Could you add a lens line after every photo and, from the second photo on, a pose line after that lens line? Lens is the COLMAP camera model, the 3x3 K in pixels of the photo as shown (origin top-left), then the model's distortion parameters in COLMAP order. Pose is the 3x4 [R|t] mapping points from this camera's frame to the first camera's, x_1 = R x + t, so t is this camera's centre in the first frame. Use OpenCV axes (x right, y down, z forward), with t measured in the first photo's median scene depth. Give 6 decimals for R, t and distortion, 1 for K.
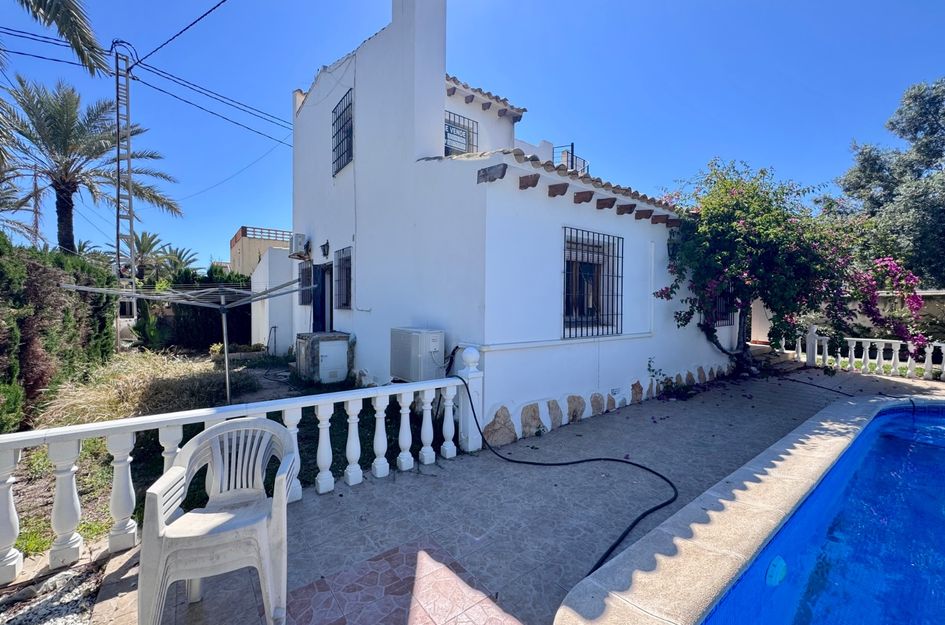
lens RADIAL K [[377.7, 0, 472.4], [0, 377.7, 310.8], [0, 0, 1]] dist [0.000695, -0.000933]
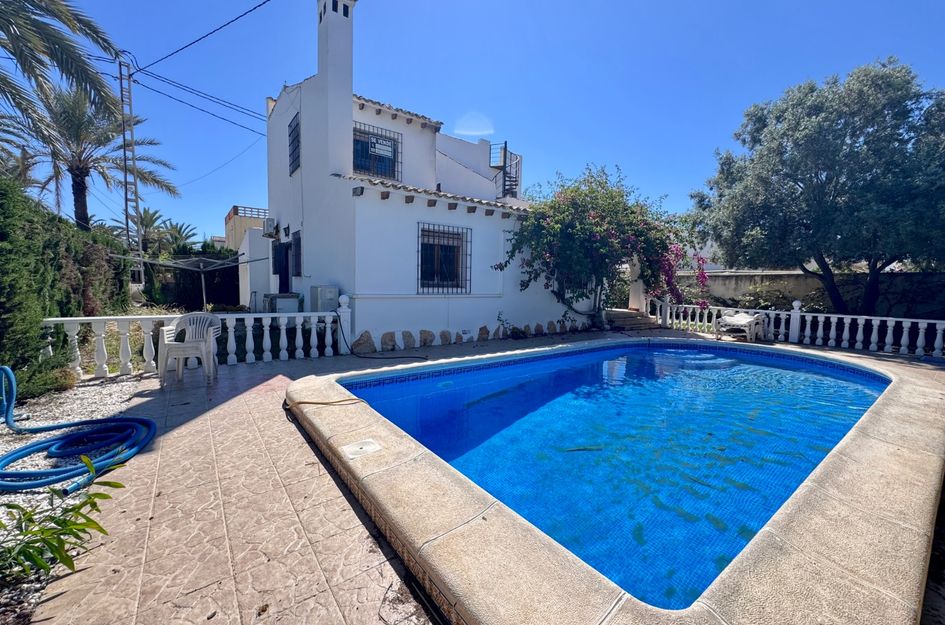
lens RADIAL K [[377.7, 0, 472.2], [0, 377.7, 311.2], [0, 0, 1]] dist [0.000695, -0.000933]
pose [[0.999851, 0.016110, -0.006256, 0.235799], [-0.015708, 0.998094, 0.059679, 0.023853], [0.007206, -0.059571, 0.998198, -0.284714]]
